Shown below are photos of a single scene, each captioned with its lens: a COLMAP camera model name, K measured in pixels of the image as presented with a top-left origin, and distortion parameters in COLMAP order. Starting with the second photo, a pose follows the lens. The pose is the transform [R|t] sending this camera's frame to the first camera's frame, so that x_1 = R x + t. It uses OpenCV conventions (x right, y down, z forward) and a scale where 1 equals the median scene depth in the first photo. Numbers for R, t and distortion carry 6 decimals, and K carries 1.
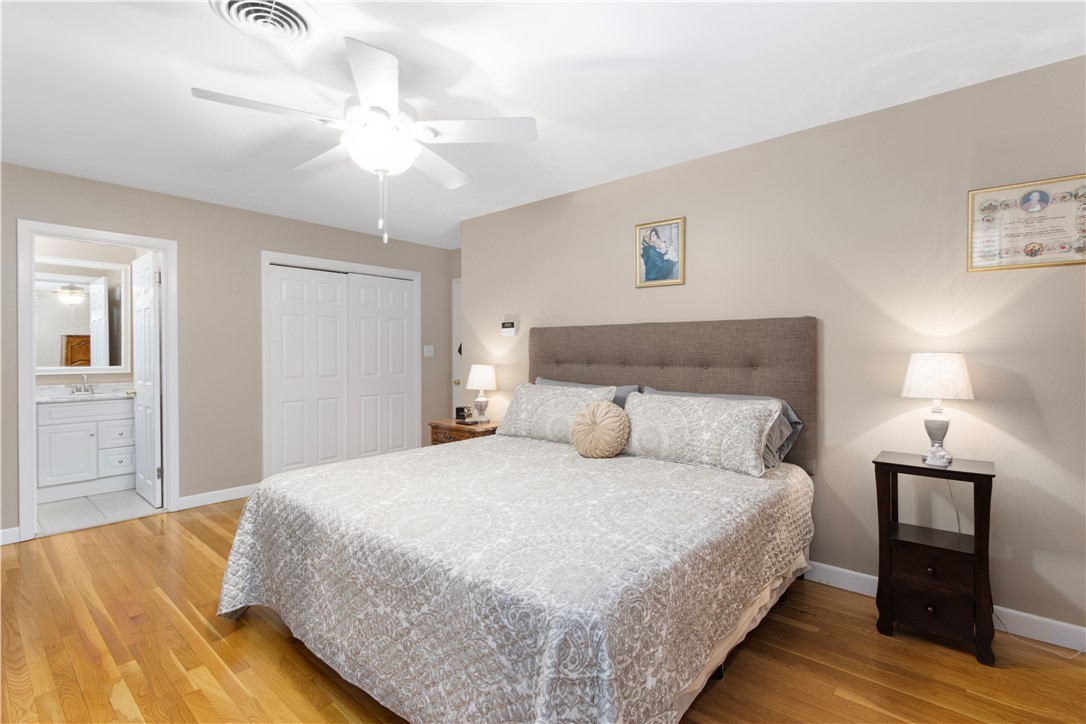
lens RADIAL K [[503.9, 0, 543.0], [0, 503.9, 362.0], [0, 0, 1]] dist [0.003138, -0.000491]
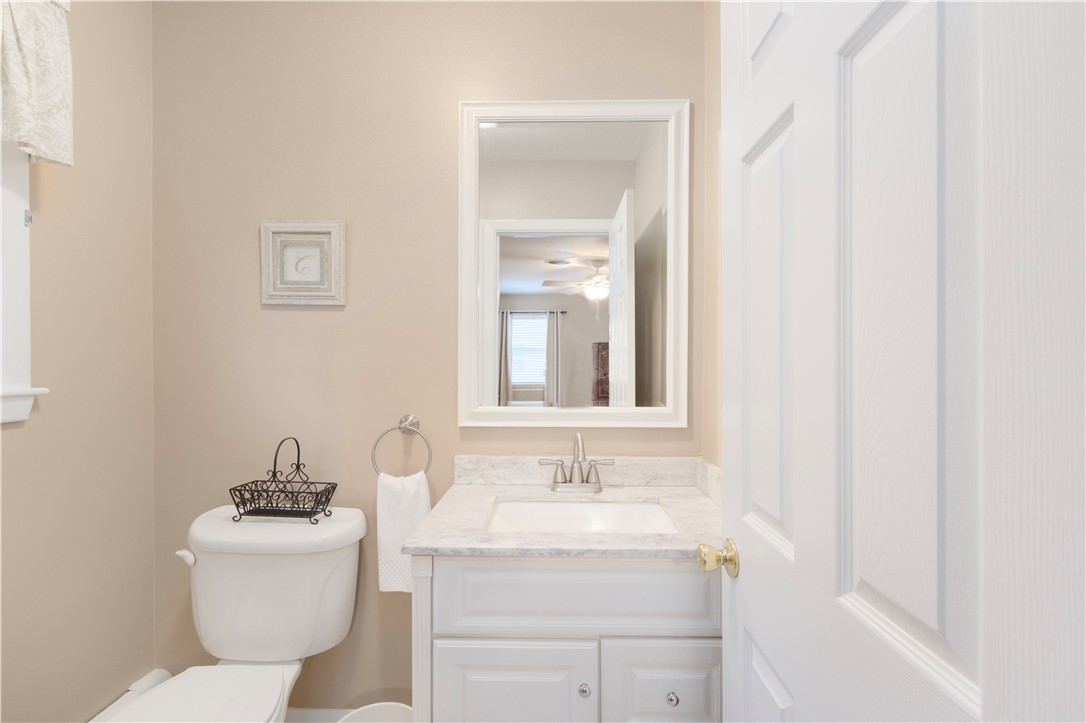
lens RADIAL K [[503.9, 0, 543.0], [0, 503.9, 361.5], [0, 0, 1]] dist [0.003138, -0.000491]
pose [[0.628227, -0.004144, -0.778019, -0.674875], [-0.012413, 0.999805, -0.015348, -0.016868], [0.777931, 0.019300, 0.628054, 0.783849]]
